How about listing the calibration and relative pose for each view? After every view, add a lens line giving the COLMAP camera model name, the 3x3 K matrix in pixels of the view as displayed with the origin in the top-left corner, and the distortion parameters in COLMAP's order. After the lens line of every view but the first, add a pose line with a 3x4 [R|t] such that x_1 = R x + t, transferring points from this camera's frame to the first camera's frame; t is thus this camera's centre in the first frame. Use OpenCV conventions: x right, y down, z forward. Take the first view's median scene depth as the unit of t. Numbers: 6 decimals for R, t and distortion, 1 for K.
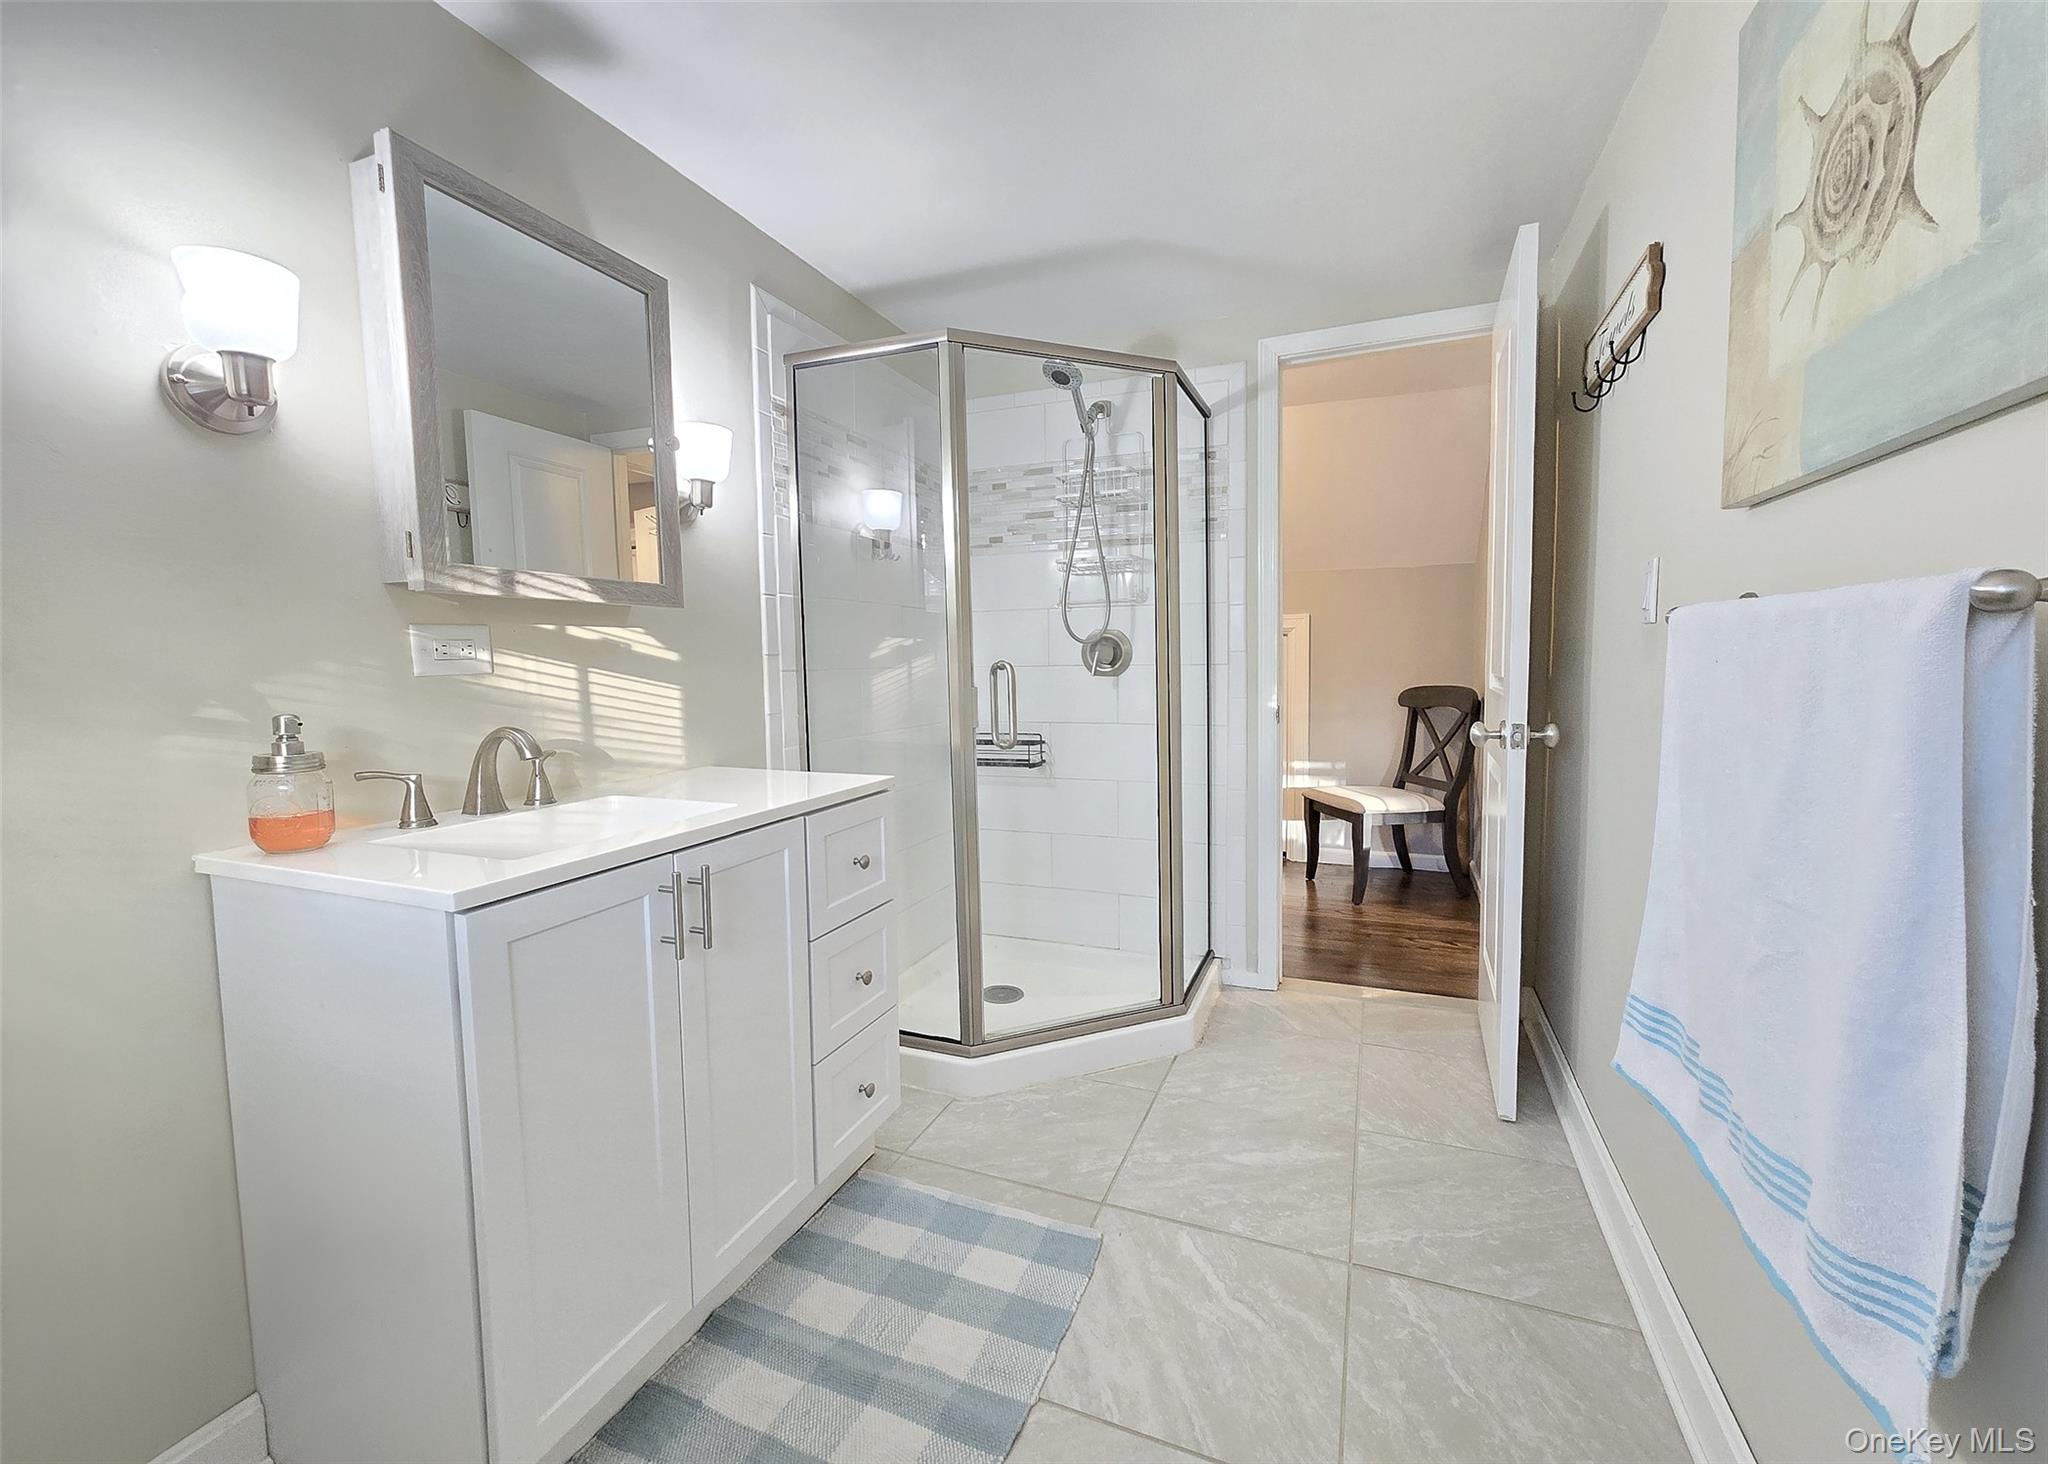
lens RADIAL K [[836.9, 0, 1029.9], [0, 836.9, 725.8], [0, 0, 1]] dist [-0.001448, 0.000121]
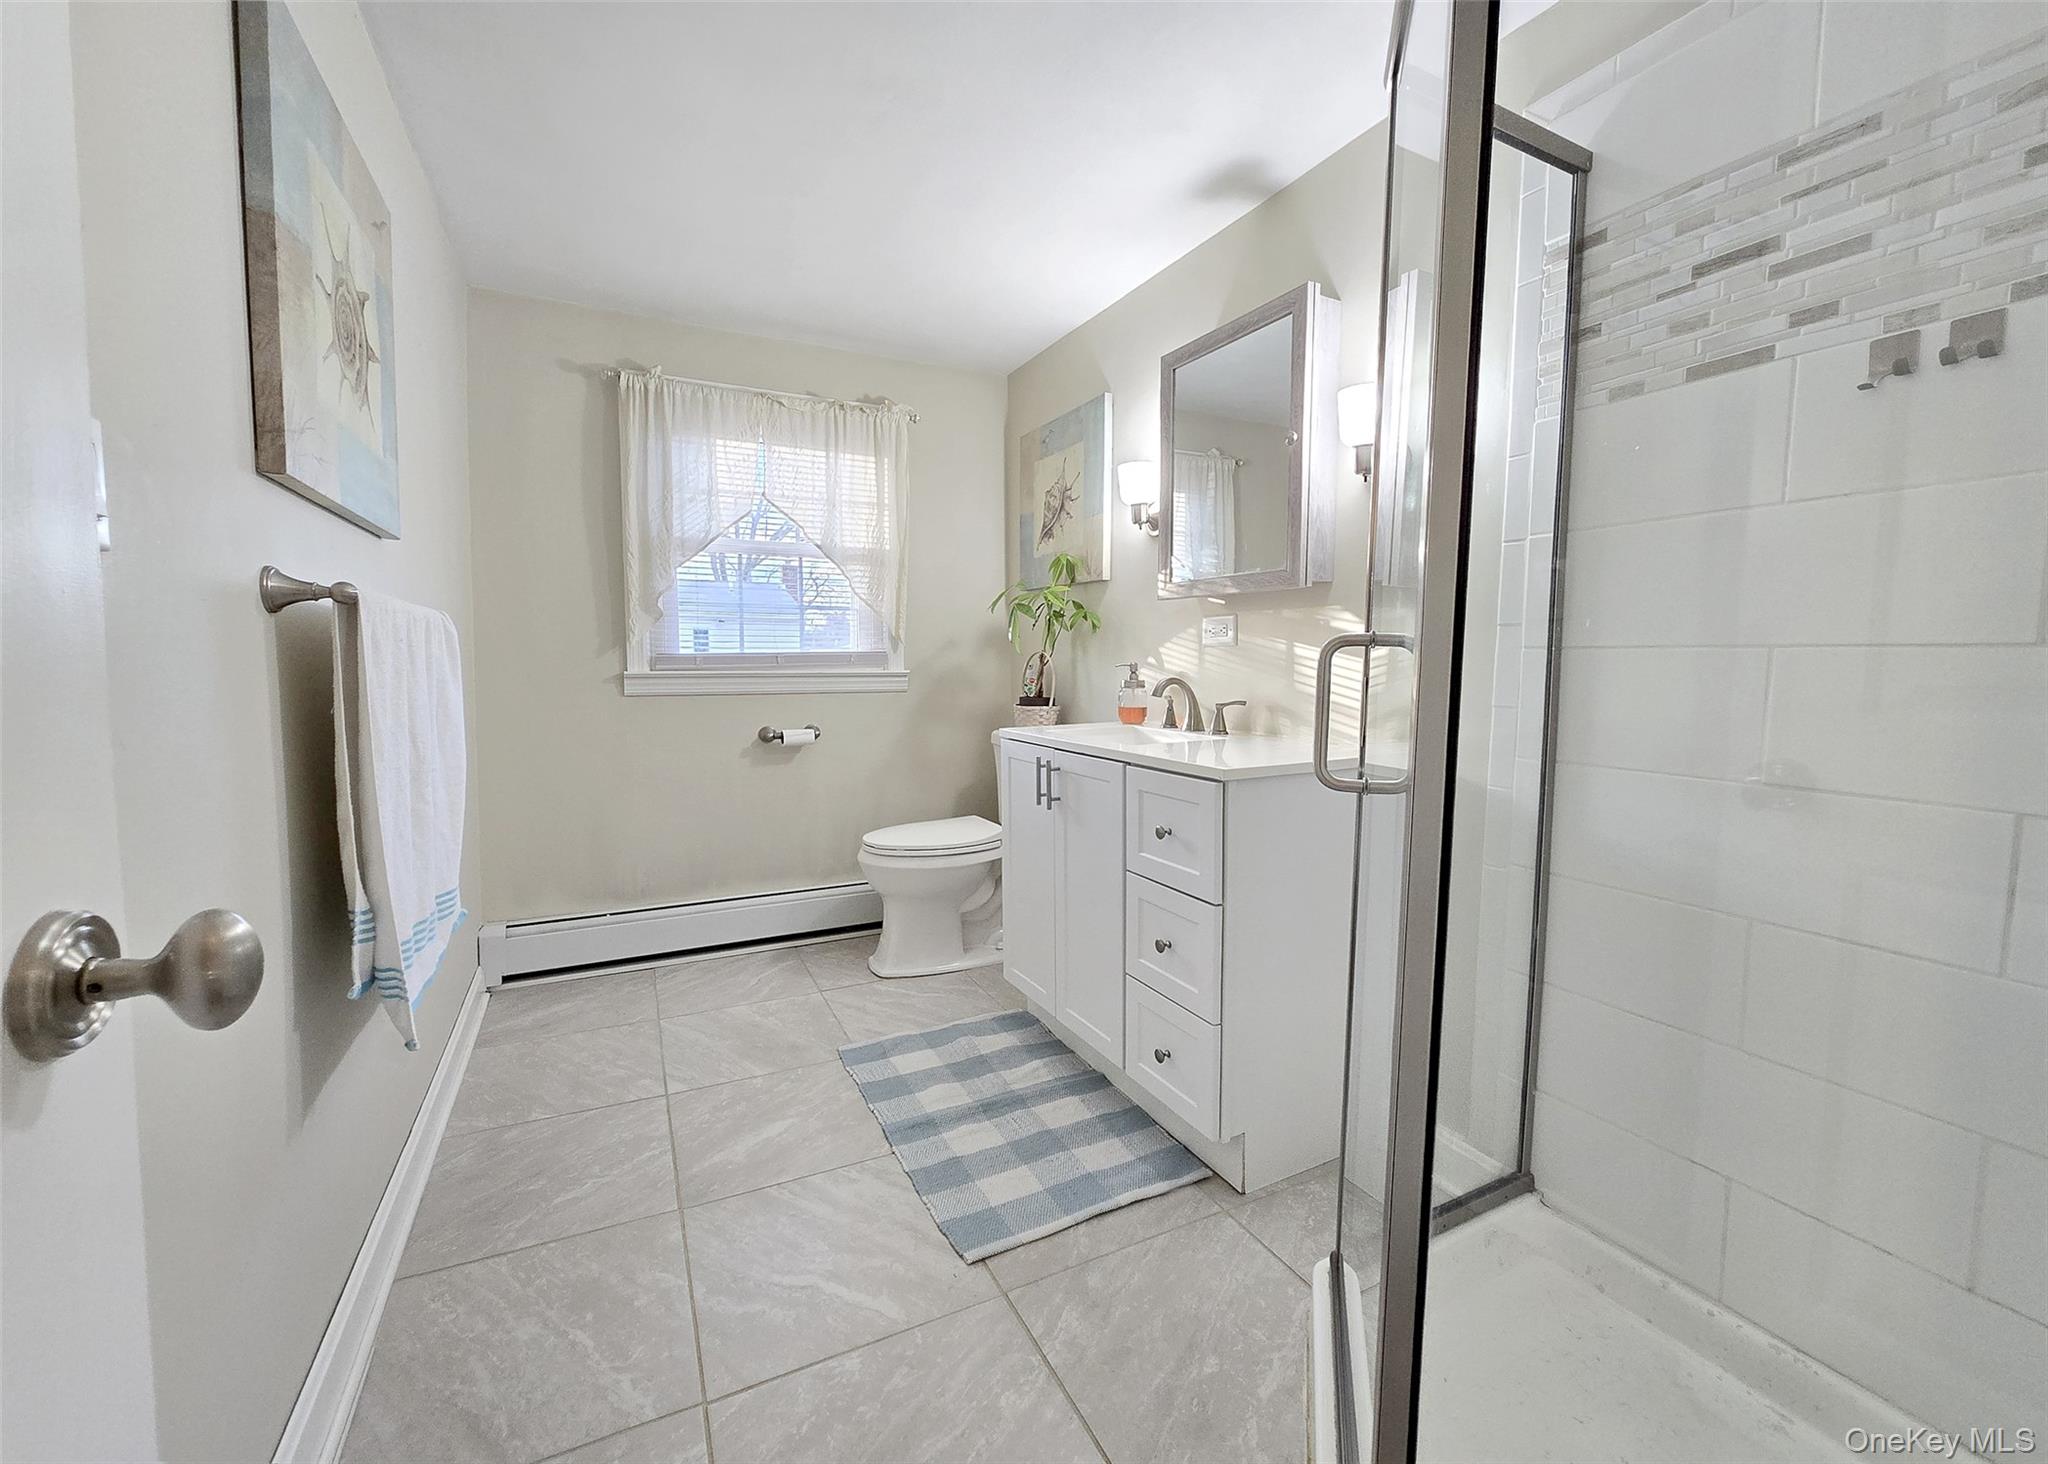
lens RADIAL K [[836.9, 0, 1029.9], [0, 836.9, 725.8], [0, 0, 1]] dist [-0.001448, 0.000121]
pose [[-0.655661, 0.080109, -0.750794, 0.743087], [-0.051986, 0.987207, 0.150733, -0.125874], [0.753264, 0.137860, -0.643108, 1.696441]]
